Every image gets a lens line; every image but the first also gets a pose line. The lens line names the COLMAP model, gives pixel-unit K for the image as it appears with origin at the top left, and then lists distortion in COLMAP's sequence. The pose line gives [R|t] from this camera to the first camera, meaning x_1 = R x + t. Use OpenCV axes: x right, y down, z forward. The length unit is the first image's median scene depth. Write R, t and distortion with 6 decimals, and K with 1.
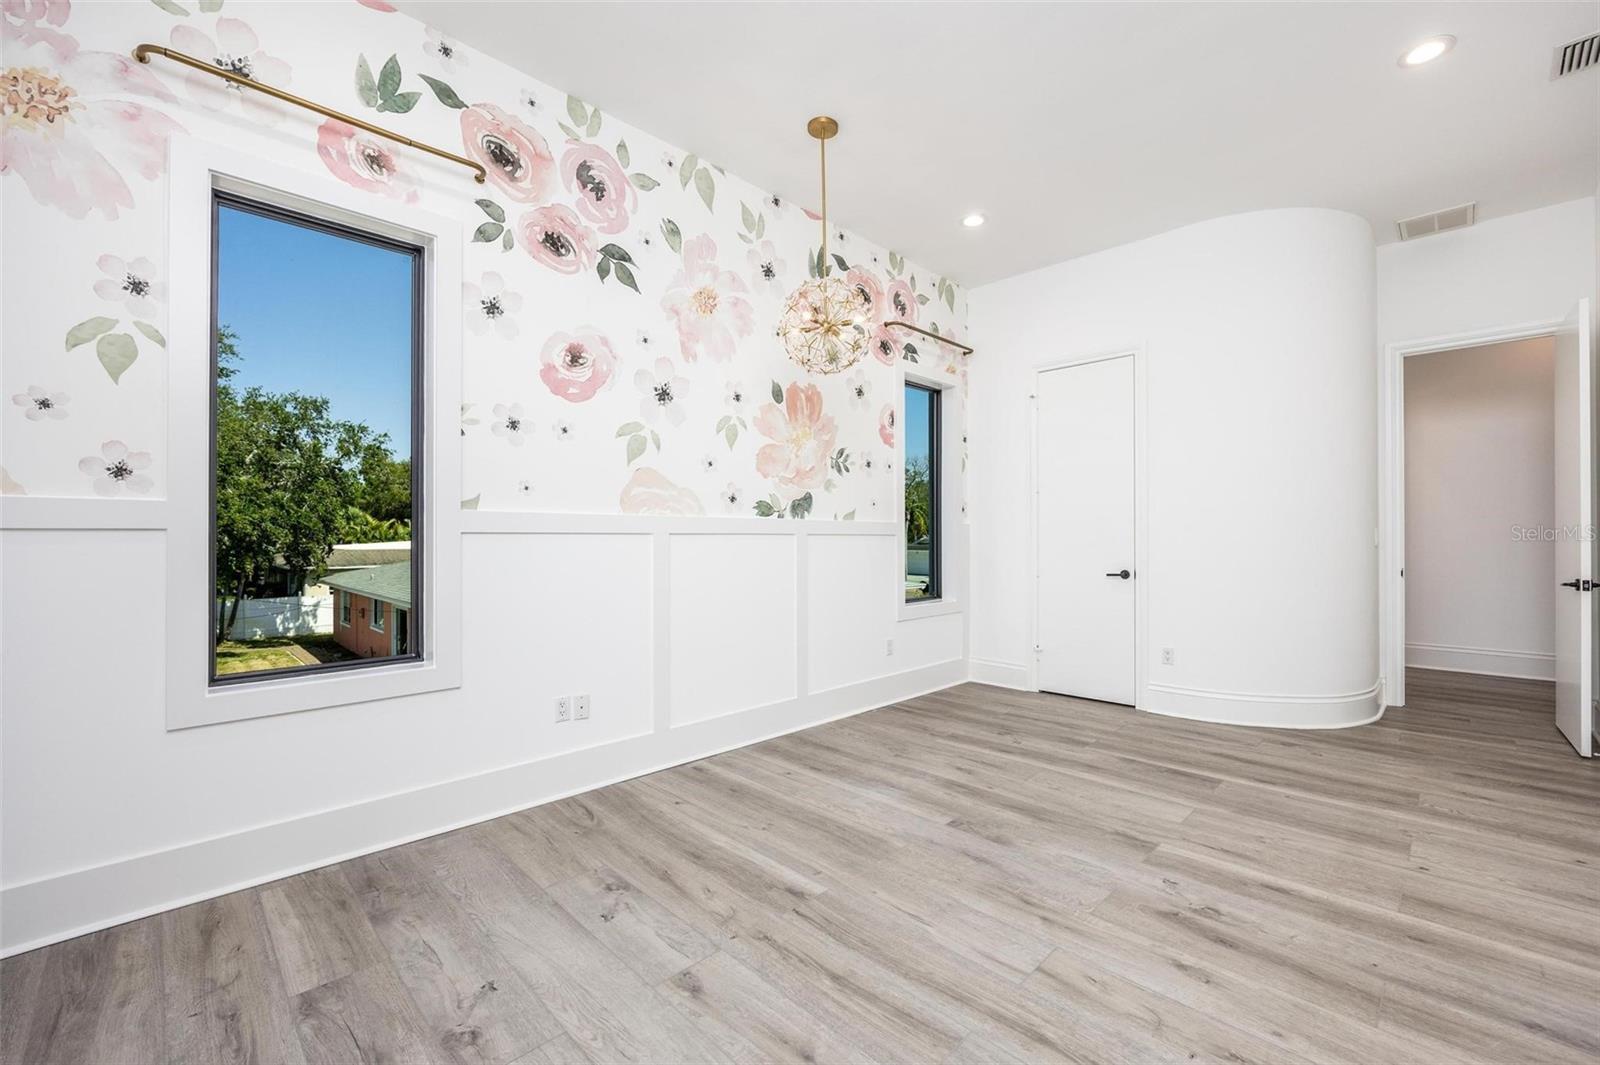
lens RADIAL K [[655.7, 0, 800.0], [0, 655.7, 532.5], [0, 0, 1]] dist [-0.001626, -0.000058]
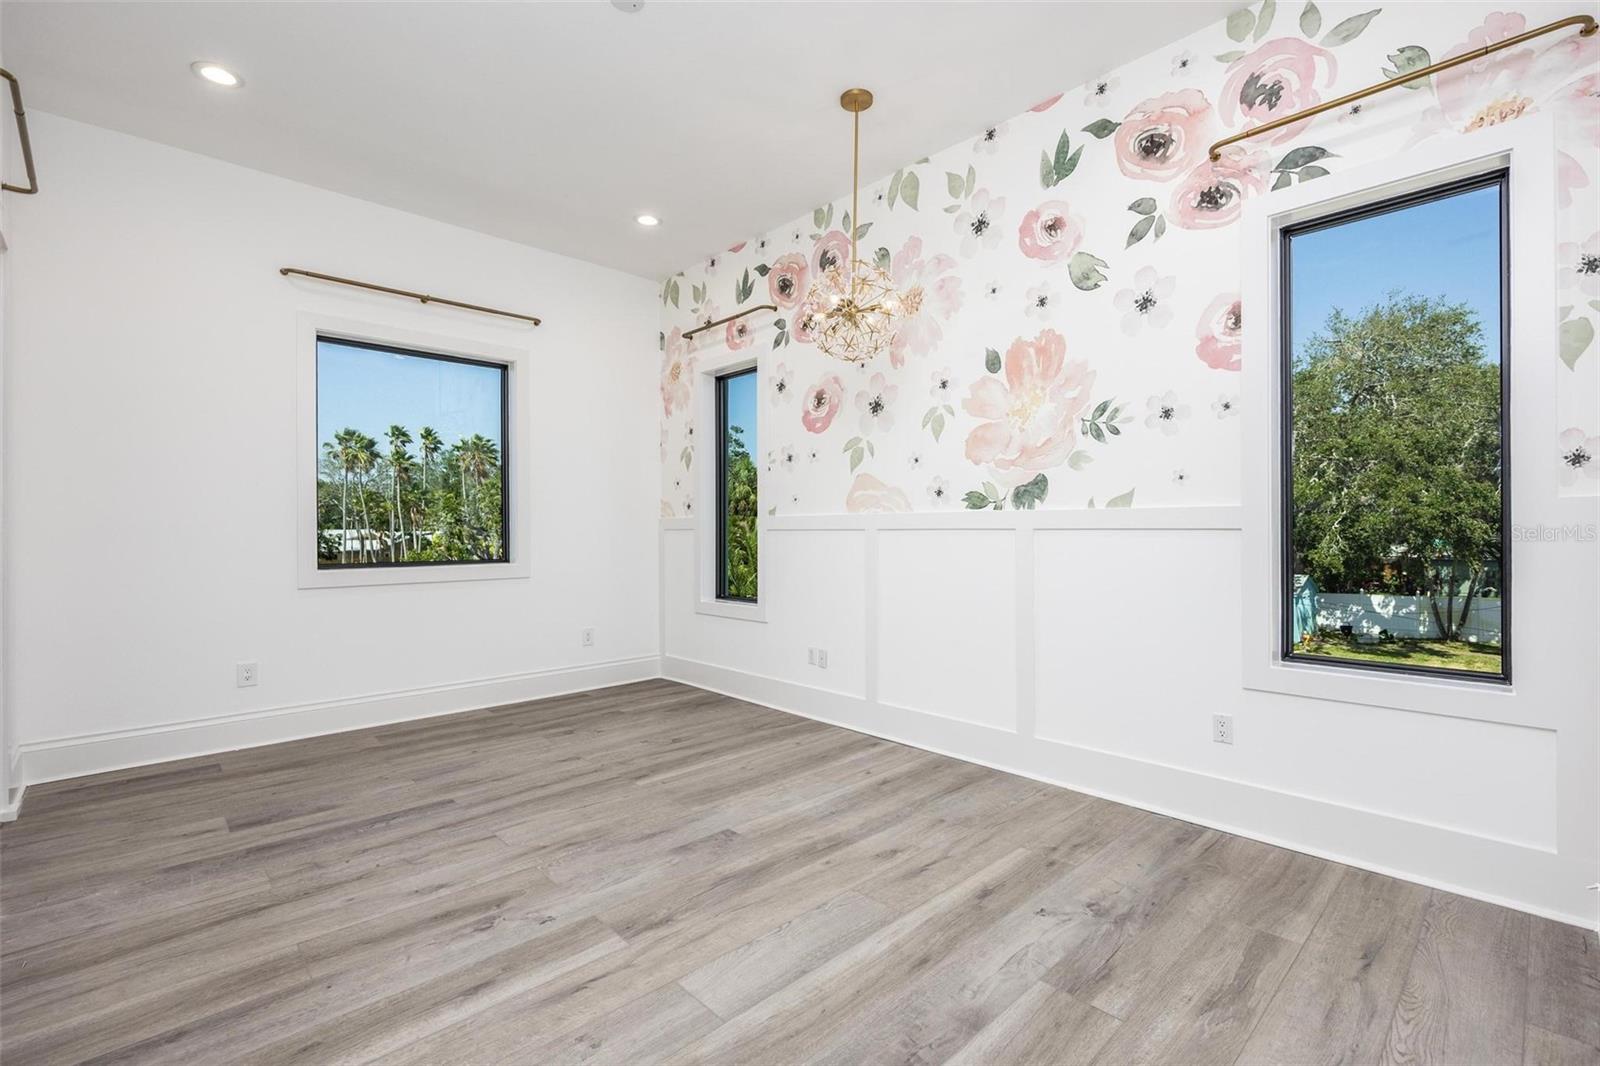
lens RADIAL K [[662.8, 0, 800.0], [0, 662.8, 533.0], [0, 0, 1]] dist [-0.003304, -0.000080]
pose [[0.017030, 0.003946, -0.999847, 0.997704], [0.009160, 0.999950, 0.004103, 0.002029], [0.999813, -0.009229, 0.016993, 0.904000]]
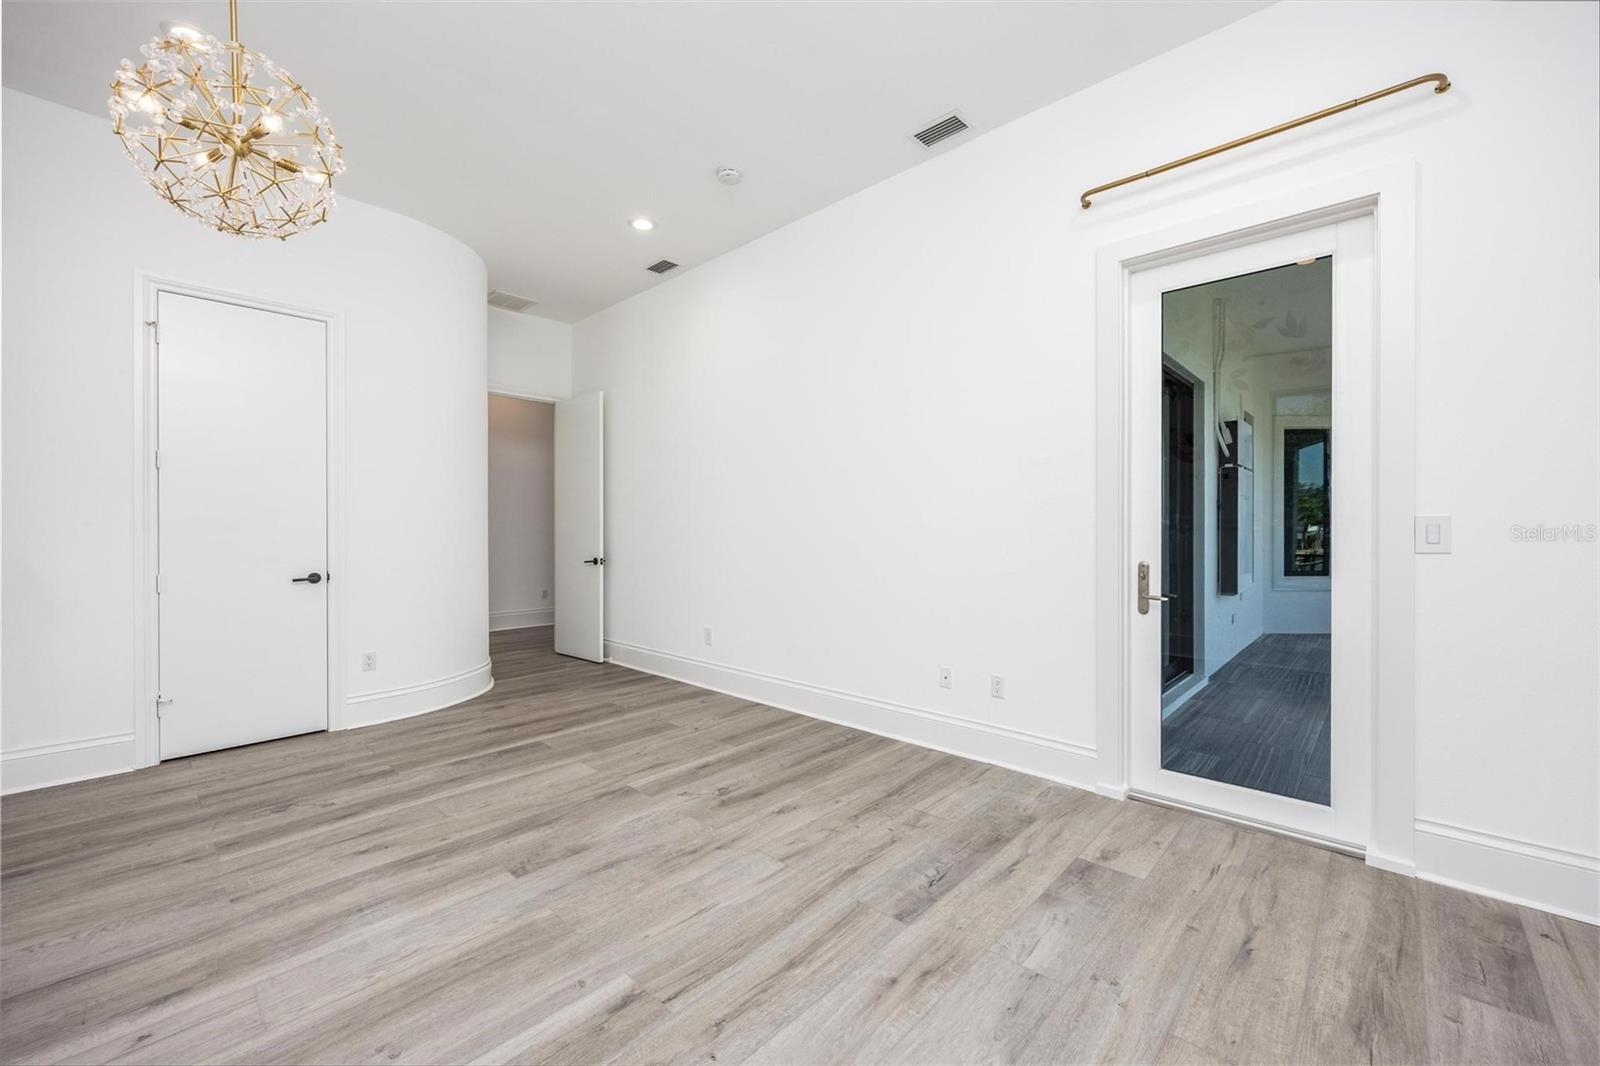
lens RADIAL K [[662.8, 0, 800.0], [0, 662.8, 533.0], [0, 0, 1]] dist [-0.003304, -0.000080]
pose [[-0.057662, -0.000894, 0.998336, -0.528173], [-0.002328, 0.999997, 0.000761, 0.004581], [-0.998333, -0.002280, -0.057664, 0.570391]]
